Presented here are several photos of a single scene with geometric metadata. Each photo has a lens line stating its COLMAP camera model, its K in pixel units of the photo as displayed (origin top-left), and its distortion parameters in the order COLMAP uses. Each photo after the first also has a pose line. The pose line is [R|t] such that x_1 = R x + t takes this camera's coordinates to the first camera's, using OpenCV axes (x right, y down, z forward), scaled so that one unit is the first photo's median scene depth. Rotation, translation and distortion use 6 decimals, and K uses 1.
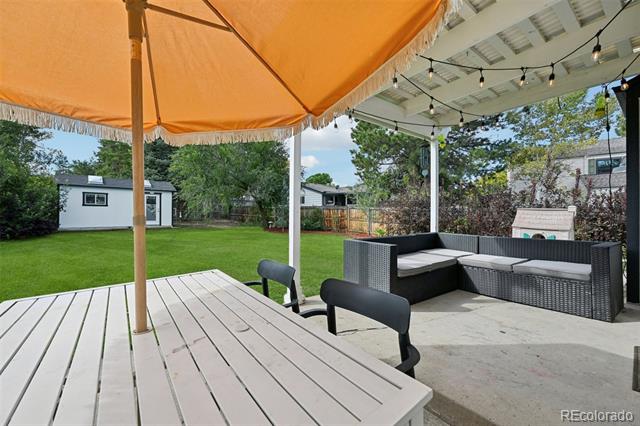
lens RADIAL K [[250.6, 0, 322.4], [0, 250.6, 216.7], [0, 0, 1]] dist [0.000235, 0.000163]
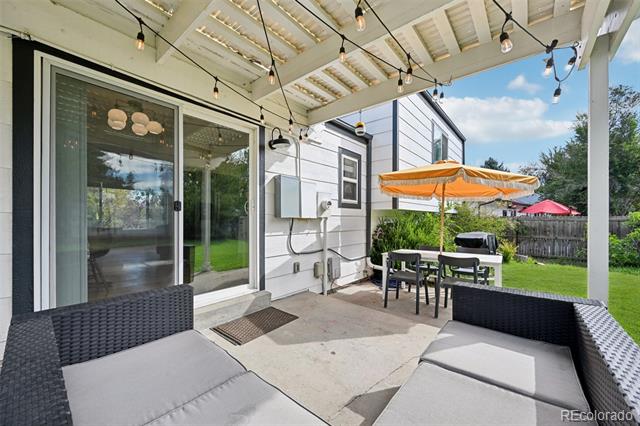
lens RADIAL K [[250.6, 0, 322.4], [0, 250.6, 216.7], [0, 0, 1]] dist [0.000235, 0.000163]
pose [[-0.967998, -0.001192, -0.250956, 0.799223], [-0.001206, 0.999999, -0.000100, -0.067160], [0.250956, 0.000206, -0.967998, 1.543879]]
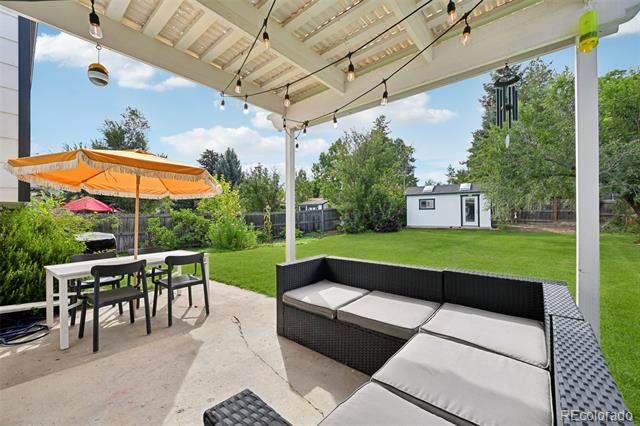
lens RADIAL K [[254.9, 0, 324.1], [0, 254.9, 213.1], [0, 0, 1]] dist [0.000008, 0.000002]
pose [[0.249879, -0.008015, -0.968244, 1.203773], [-0.001450, 0.999962, -0.008651, -0.063174], [0.968276, 0.003565, 0.249858, 0.893091]]
